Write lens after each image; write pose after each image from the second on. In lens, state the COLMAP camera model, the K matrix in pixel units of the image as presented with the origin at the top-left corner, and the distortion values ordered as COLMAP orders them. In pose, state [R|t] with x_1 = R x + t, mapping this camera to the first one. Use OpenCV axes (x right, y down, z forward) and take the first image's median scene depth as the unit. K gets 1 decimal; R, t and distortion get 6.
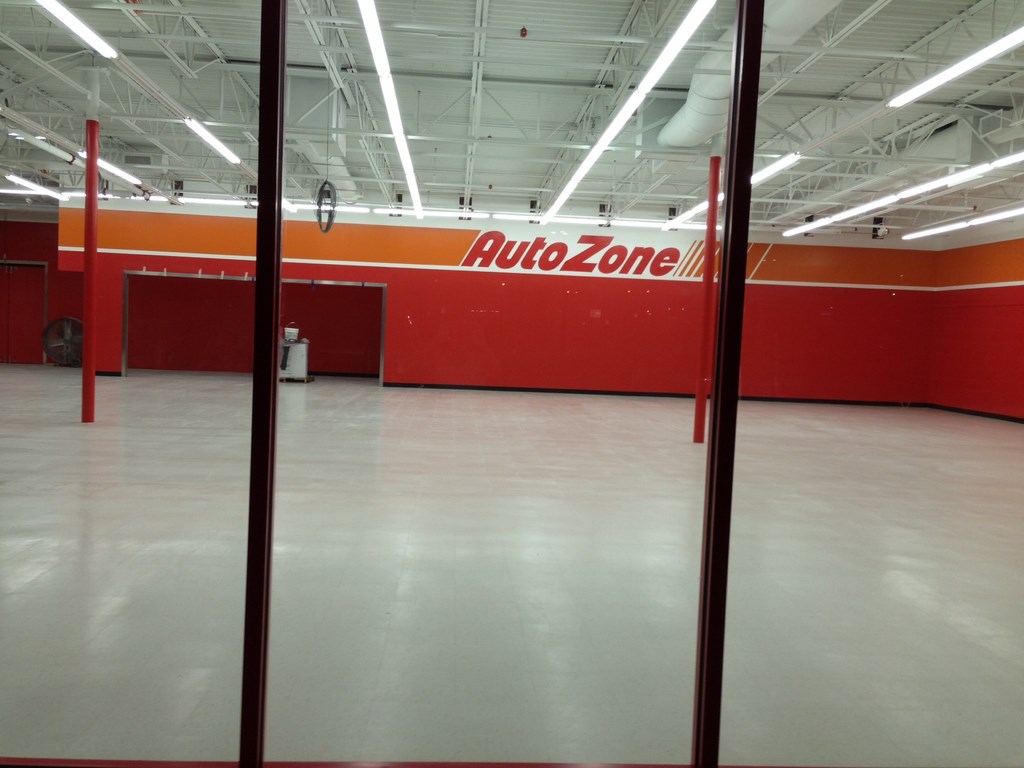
lens RADIAL K [[877.0, 0, 501.2], [0, 877.0, 366.2], [0, 0, 1]] dist [0.007350, 0.013620]
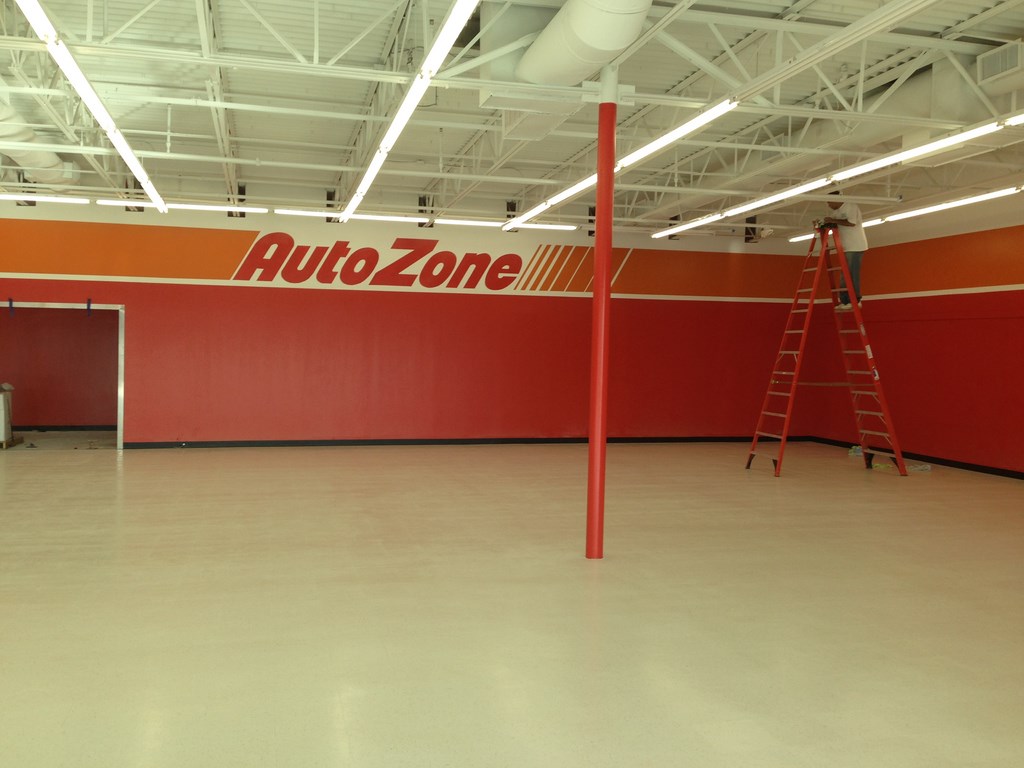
lens RADIAL K [[877.0, 0, 501.2], [0, 877.0, 366.2], [0, 0, 1]] dist [0.007350, 0.013620]
pose [[0.978453, -0.030782, 0.204162, 0.021451], [0.033525, 0.999388, -0.009988, -0.027054], [-0.203729, 0.016618, 0.978886, 0.235188]]
